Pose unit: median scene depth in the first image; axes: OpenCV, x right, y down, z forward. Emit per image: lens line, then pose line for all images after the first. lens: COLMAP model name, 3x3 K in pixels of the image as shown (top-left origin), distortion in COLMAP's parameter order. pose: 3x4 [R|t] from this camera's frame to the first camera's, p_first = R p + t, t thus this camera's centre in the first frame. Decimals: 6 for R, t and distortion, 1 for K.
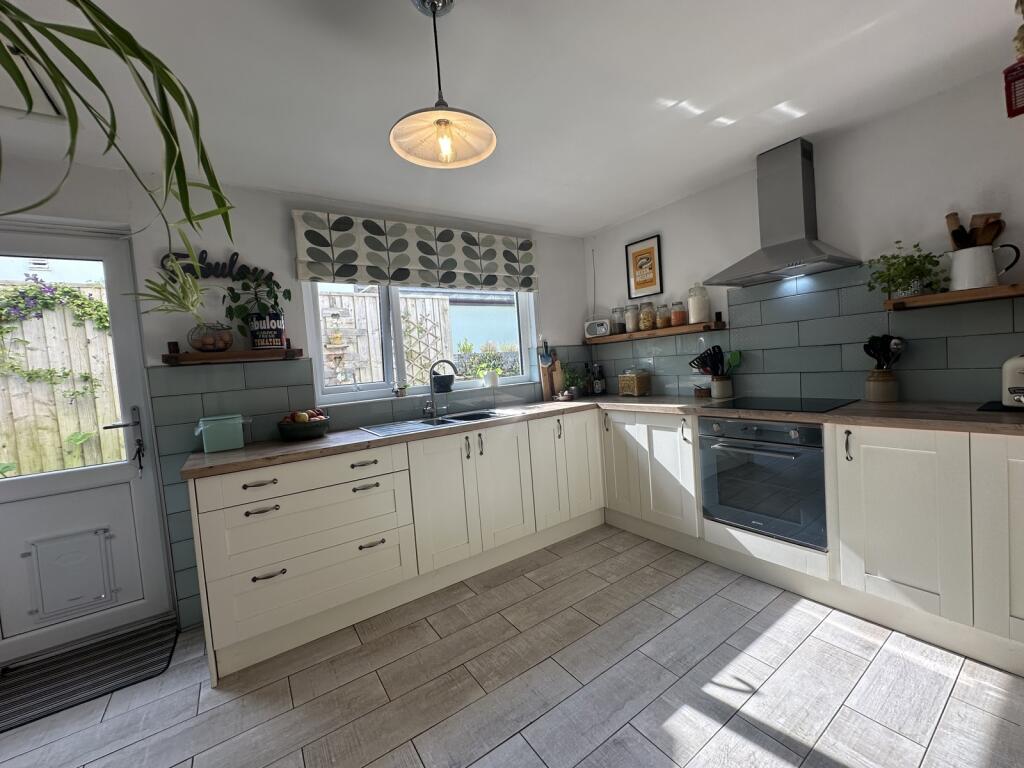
lens RADIAL K [[405.2, 0, 512.1], [0, 405.2, 385.0], [0, 0, 1]] dist [-0.000748, 0.000338]
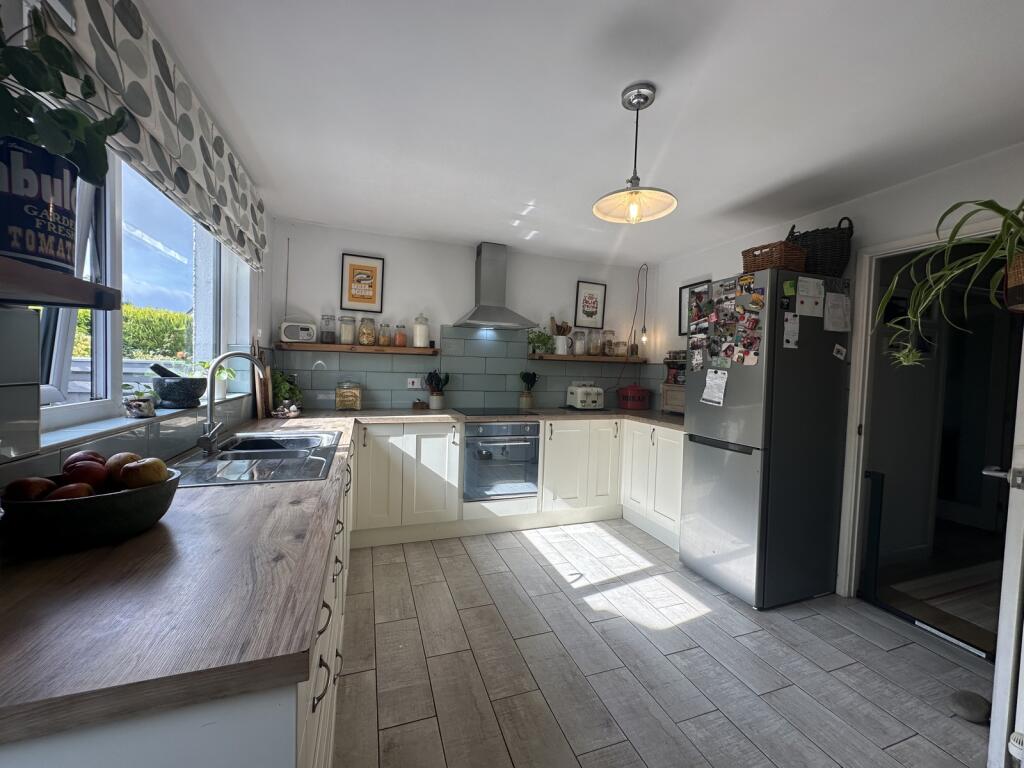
lens RADIAL K [[405.2, 0, 512.1], [0, 405.2, 385.0], [0, 0, 1]] dist [-0.000748, 0.000338]
pose [[0.257404, 0.044412, 0.965283, -0.738545], [-0.000295, 0.998947, -0.045882, 0.015950], [-0.966304, 0.011526, 0.257146, 0.516064]]
